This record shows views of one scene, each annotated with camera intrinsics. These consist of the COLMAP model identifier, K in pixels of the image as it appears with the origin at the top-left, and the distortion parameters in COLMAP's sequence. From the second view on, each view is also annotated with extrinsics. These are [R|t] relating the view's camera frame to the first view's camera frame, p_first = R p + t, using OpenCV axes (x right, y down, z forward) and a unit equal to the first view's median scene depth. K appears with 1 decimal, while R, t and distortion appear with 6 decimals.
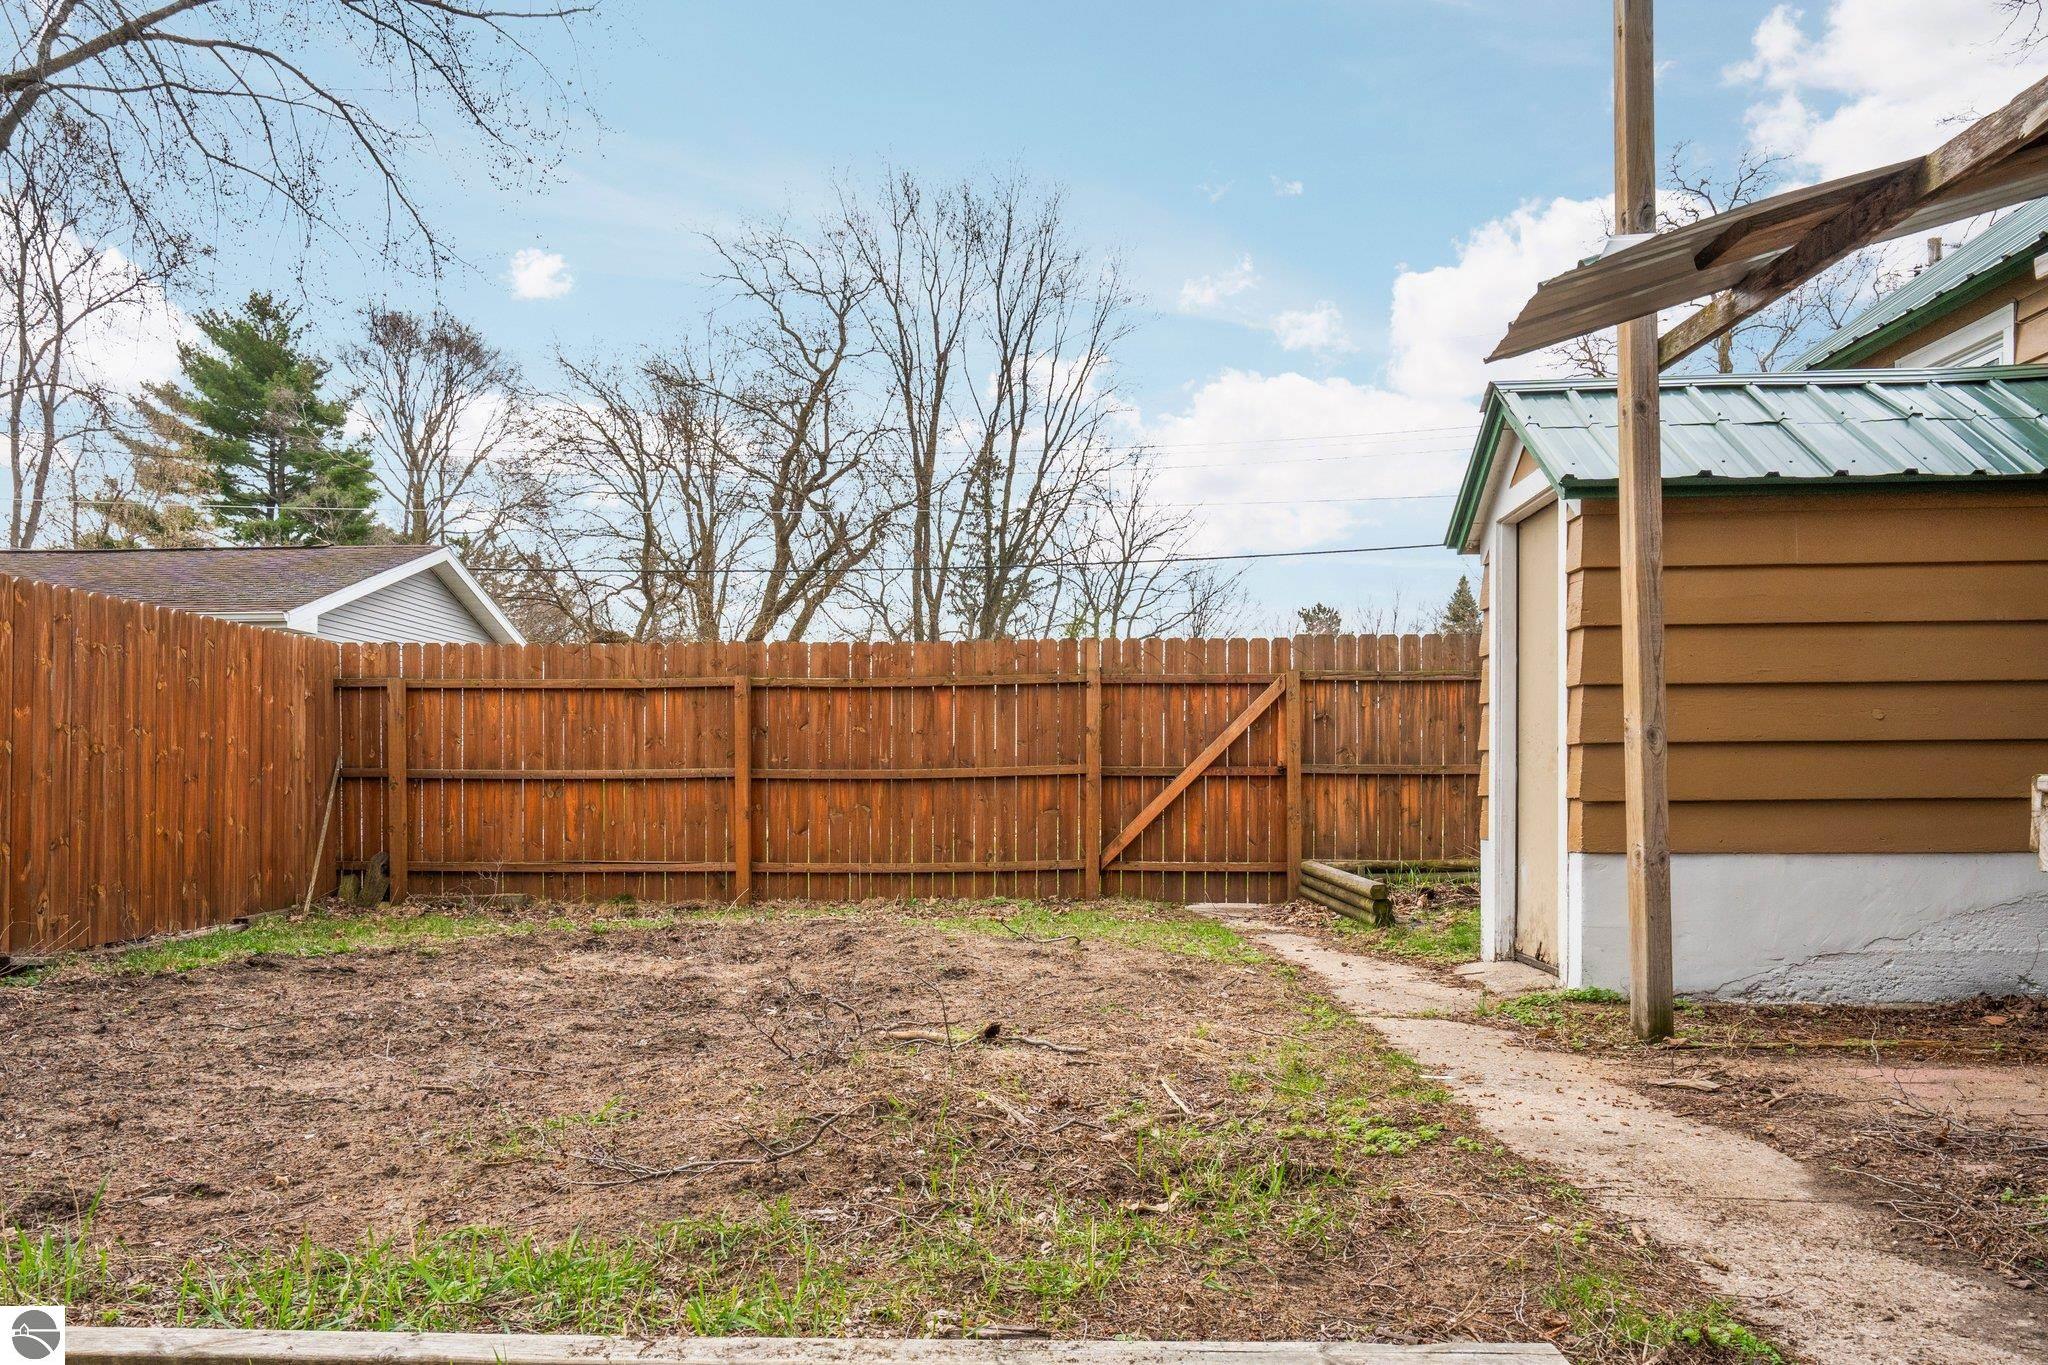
lens RADIAL K [[1482.8, 0, 967.5], [0, 1482.8, 810.9], [0, 0, 1]] dist [0.004792, 0.000198]
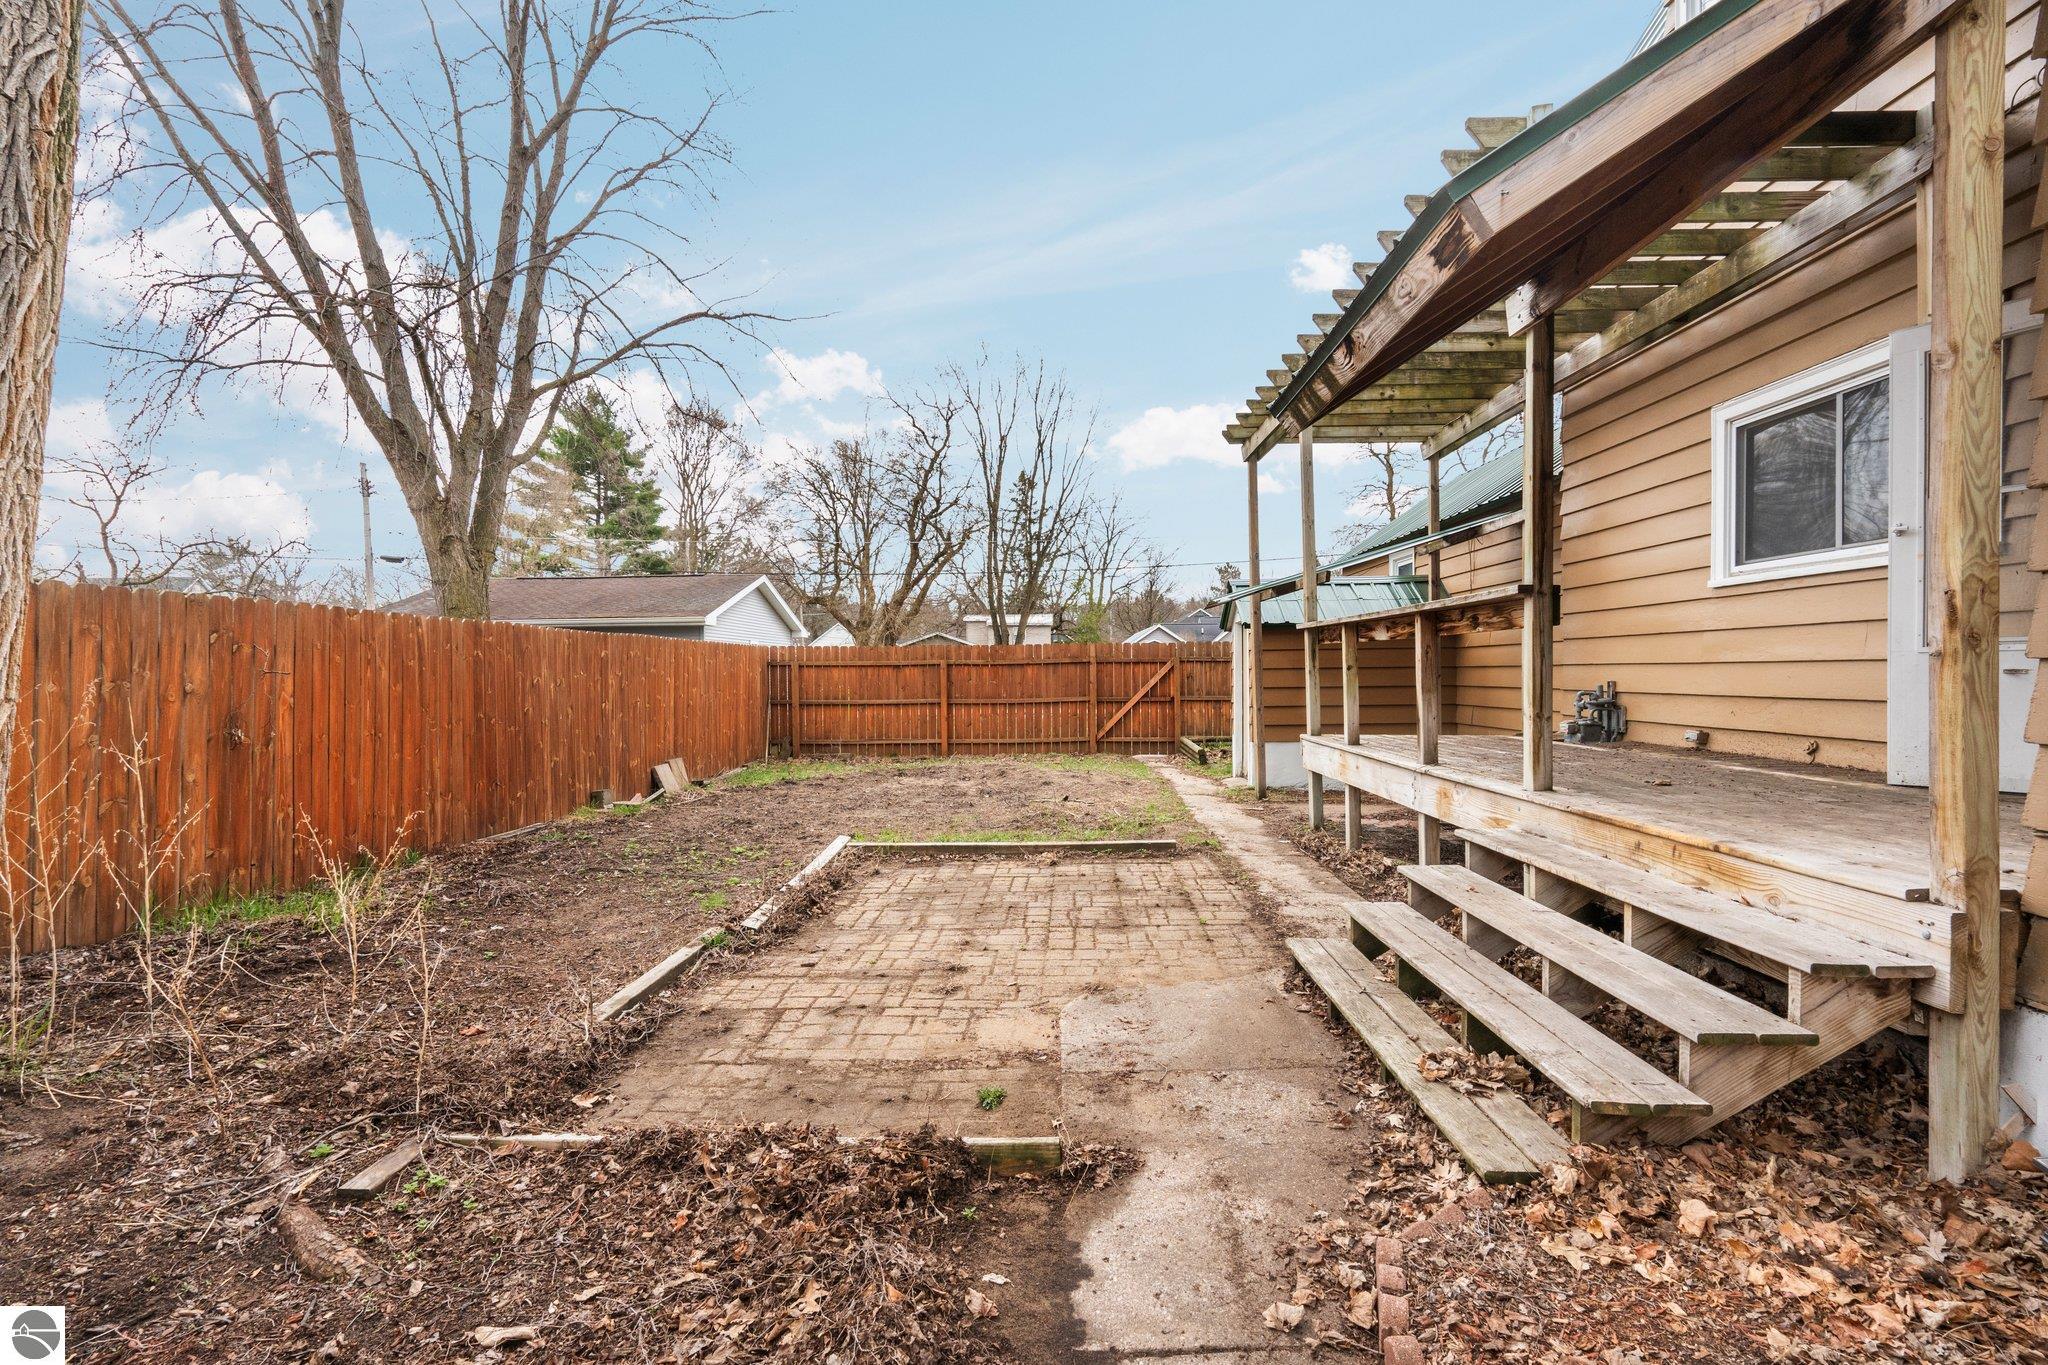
lens RADIAL K [[945.2, 0, 1026.3], [0, 945.2, 681.4], [0, 0, 1]] dist [-0.003468, 0.000440]
pose [[0.999830, -0.007296, 0.016910, -0.046919], [0.007428, 0.999942, -0.007757, -0.045051], [-0.016853, 0.007881, 0.999827, -0.506253]]
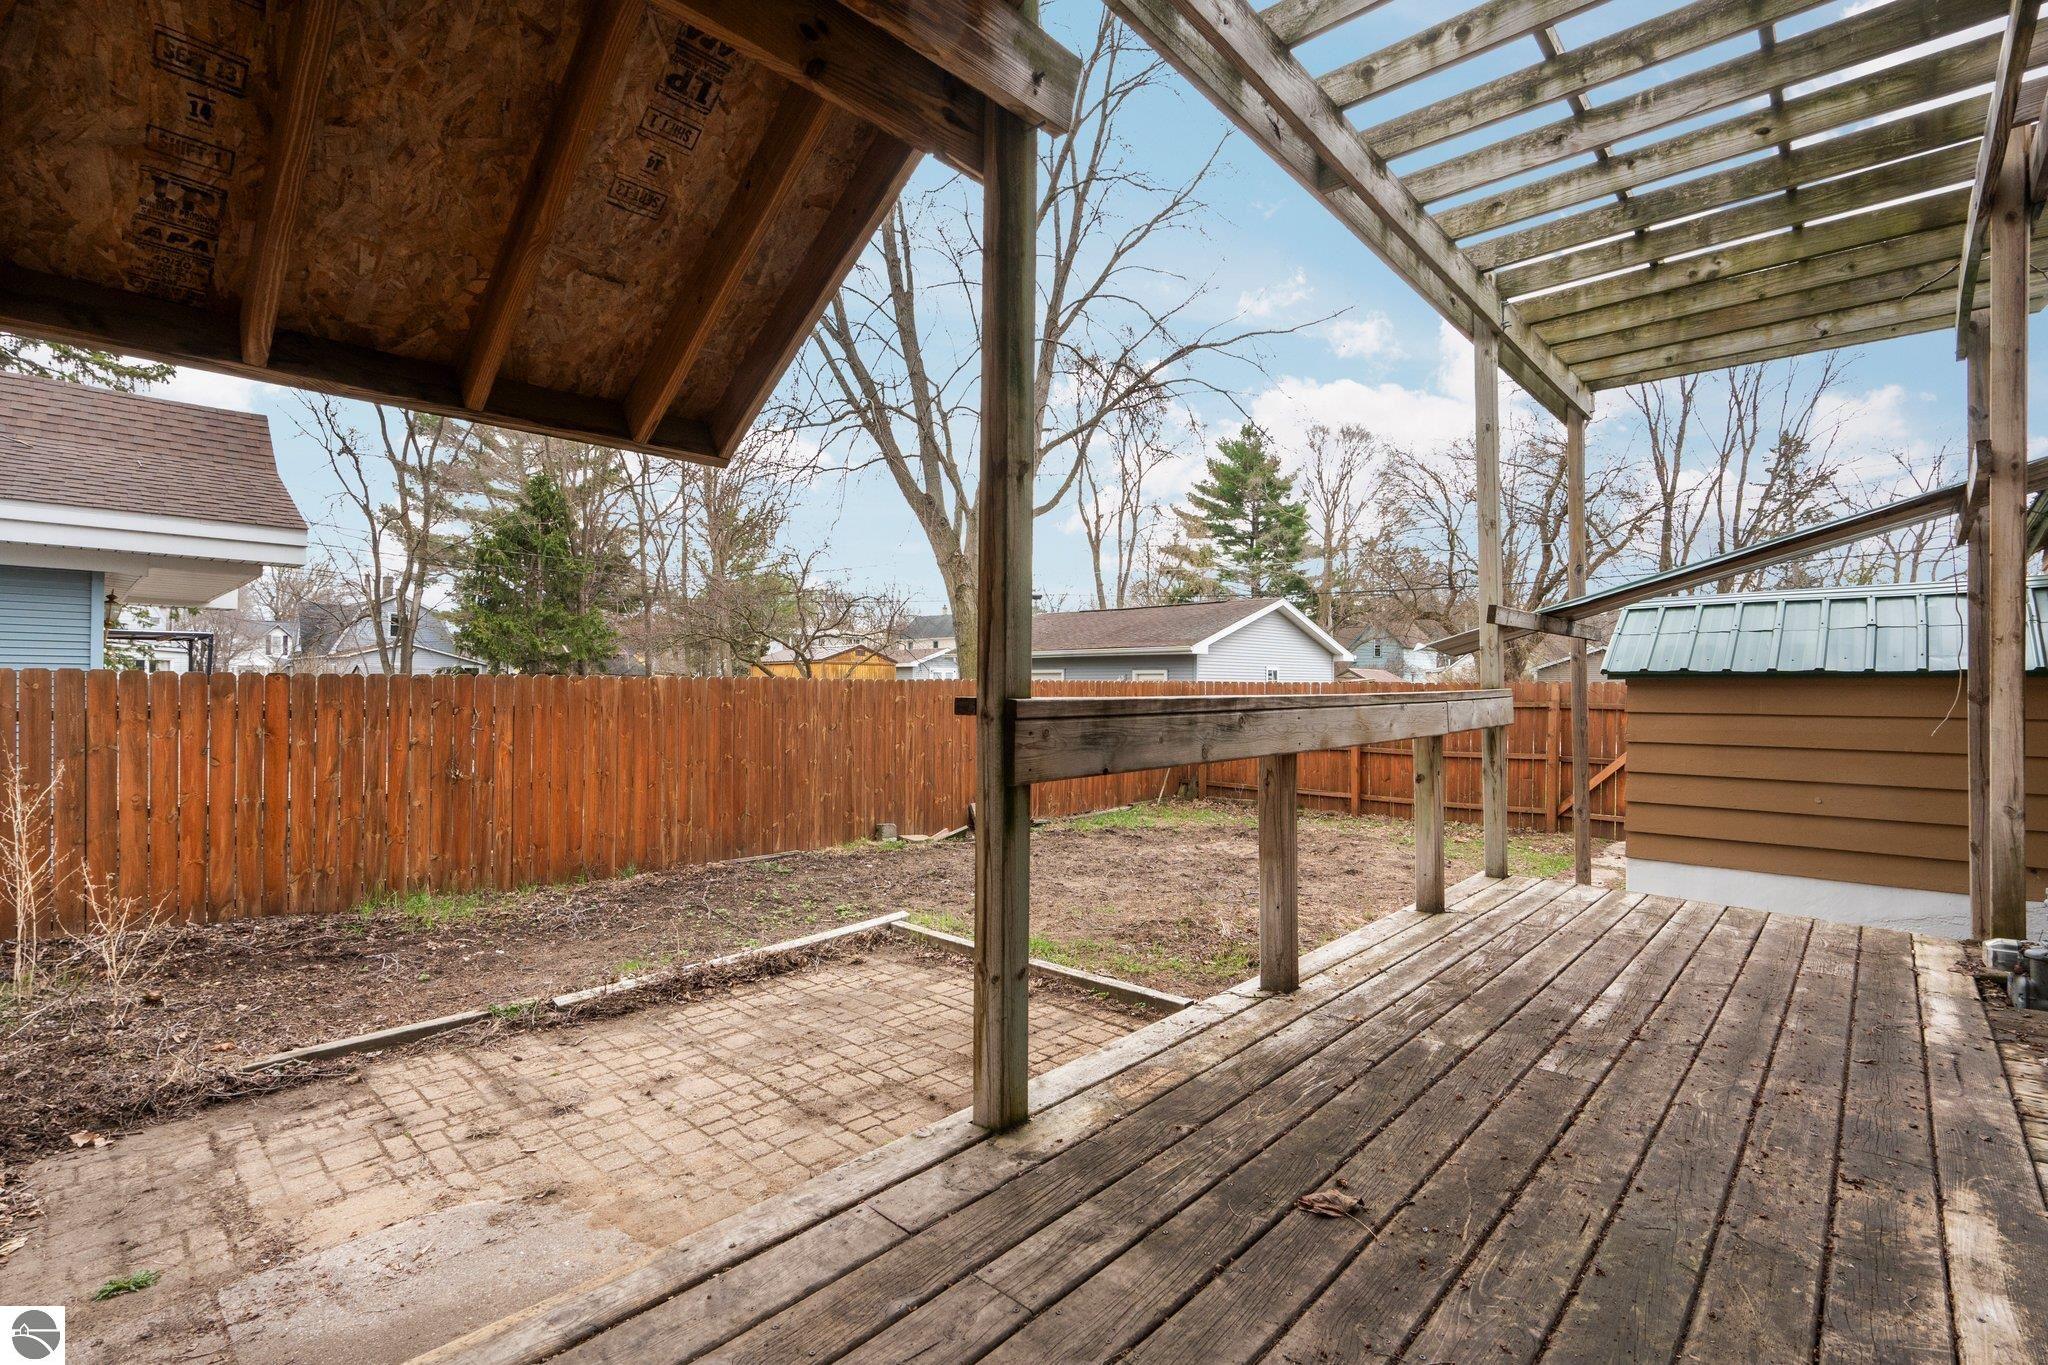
lens RADIAL K [[933.1, 0, 1016.6], [0, 933.1, 681.4], [0, 0, 1]] dist [-0.002082, 0.000634]
pose [[0.761039, 0.002706, -0.648700, 0.315415], [-0.017171, 0.999725, -0.015974, -0.089178], [0.648479, 0.023296, 0.760876, -0.245711]]
